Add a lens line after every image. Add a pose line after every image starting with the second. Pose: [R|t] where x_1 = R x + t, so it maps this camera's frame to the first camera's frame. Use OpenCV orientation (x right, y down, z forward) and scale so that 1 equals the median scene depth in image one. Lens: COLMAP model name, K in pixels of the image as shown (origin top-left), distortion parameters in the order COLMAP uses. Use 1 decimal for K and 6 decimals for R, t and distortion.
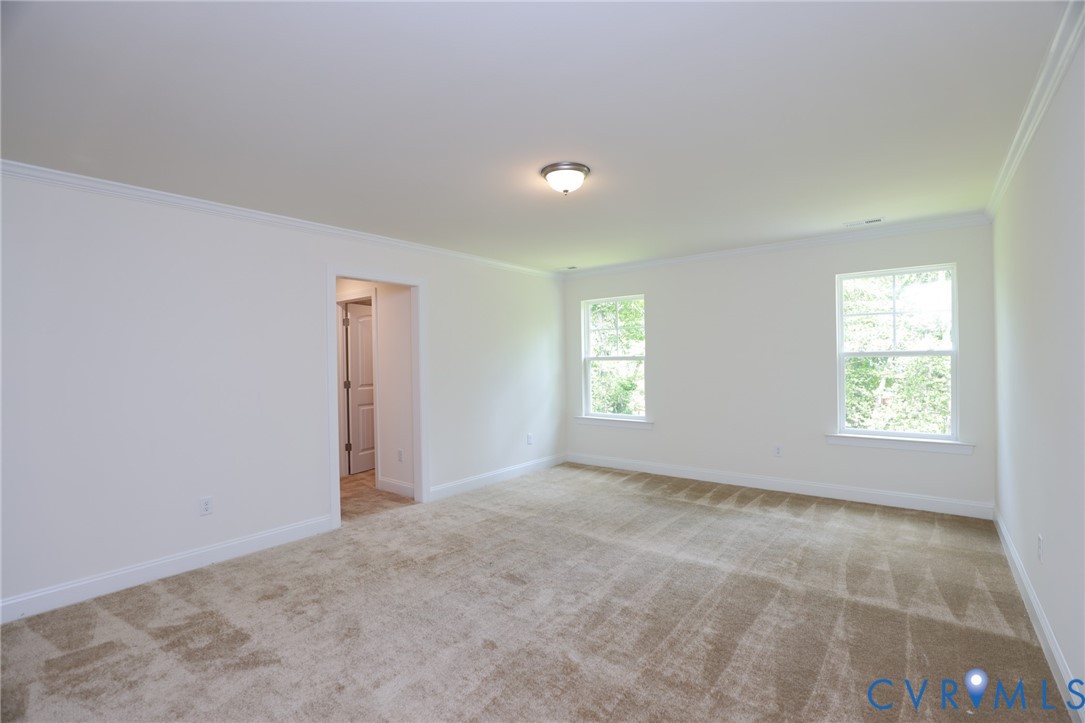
lens RADIAL K [[491.6, 0, 553.9], [0, 491.6, 364.4], [0, 0, 1]] dist [-0.026174, 0.003997]
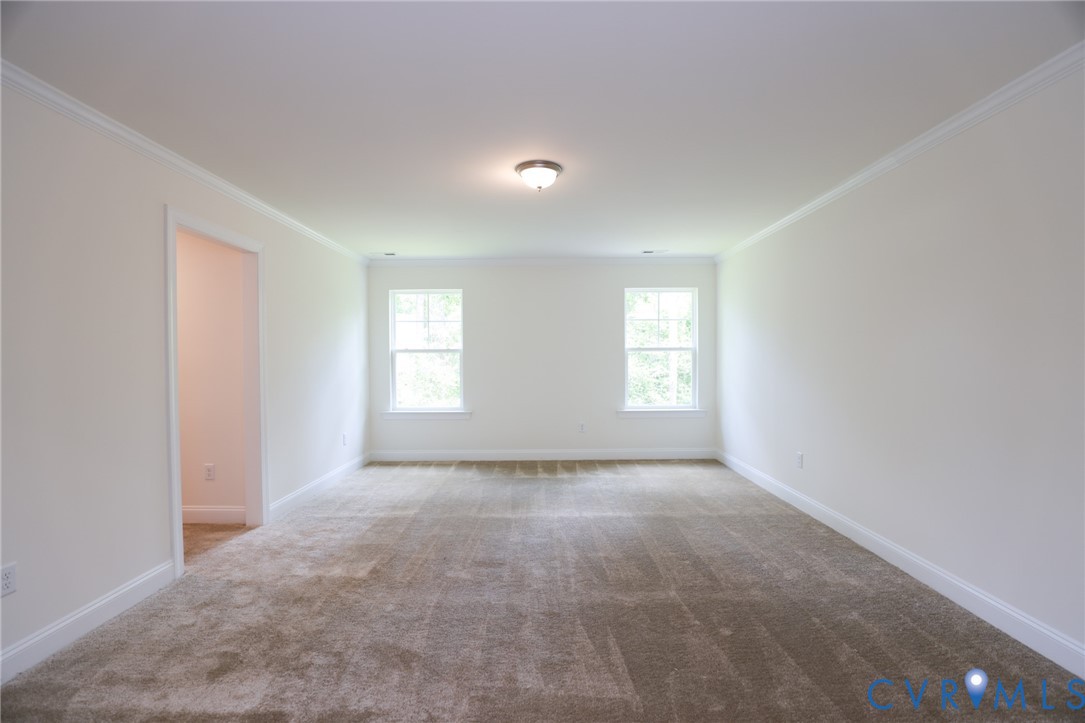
lens RADIAL K [[491.6, 0, 537.3], [0, 491.6, 368.4], [0, 0, 1]] dist [-0.026174, 0.003997]
pose [[0.786008, -0.004120, 0.618202, -0.485449], [-0.000903, 0.999969, 0.007812, 0.023408], [-0.618215, -0.006698, 0.785980, 0.119449]]
